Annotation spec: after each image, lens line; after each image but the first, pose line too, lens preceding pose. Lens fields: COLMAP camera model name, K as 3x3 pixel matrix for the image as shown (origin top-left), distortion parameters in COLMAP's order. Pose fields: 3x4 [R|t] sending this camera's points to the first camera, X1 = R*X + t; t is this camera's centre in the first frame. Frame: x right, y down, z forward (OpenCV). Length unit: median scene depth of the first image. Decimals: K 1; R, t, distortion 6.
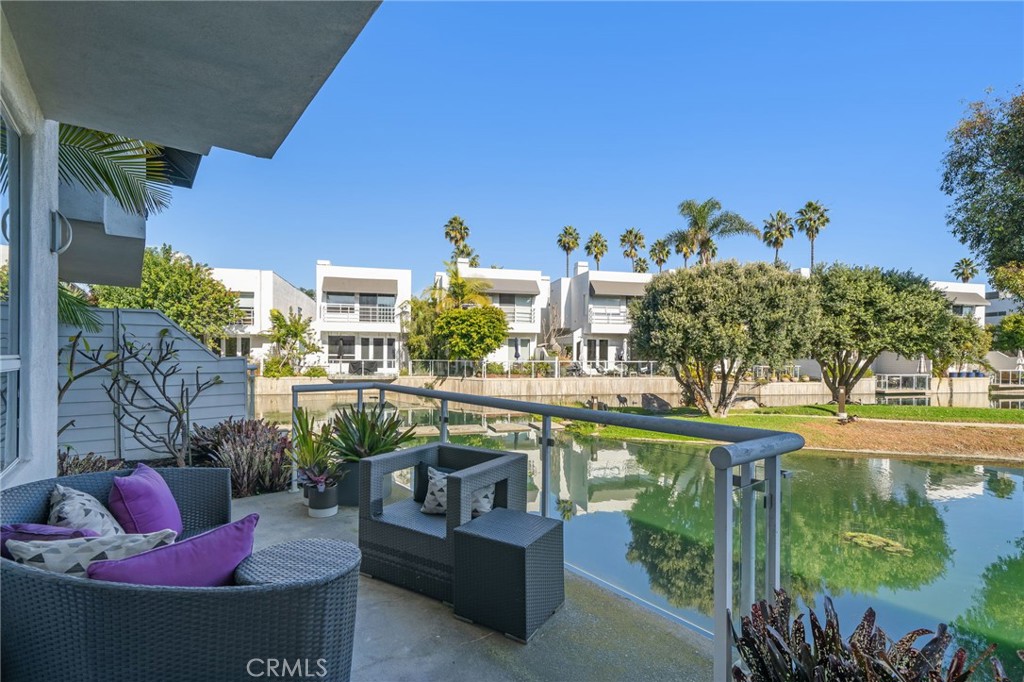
lens RADIAL K [[469.6, 0, 512.4], [0, 469.6, 353.0], [0, 0, 1]] dist [-0.001135, -0.000453]
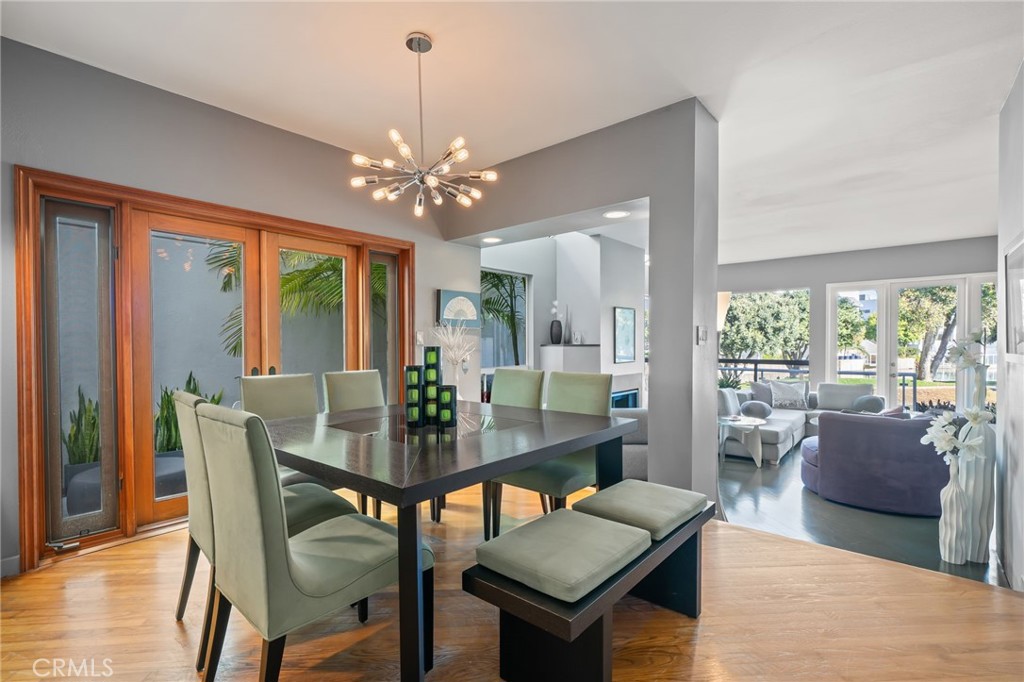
lens RADIAL K [[469.6, 0, 512.4], [0, 469.6, 353.0], [0, 0, 1]] dist [-0.001135, -0.000453]
pose [[0.983433, -0.012543, 0.180836, -0.623733], [0.007836, 0.999612, 0.026716, -0.028117], [-0.181101, -0.024857, 0.983150, -0.431113]]
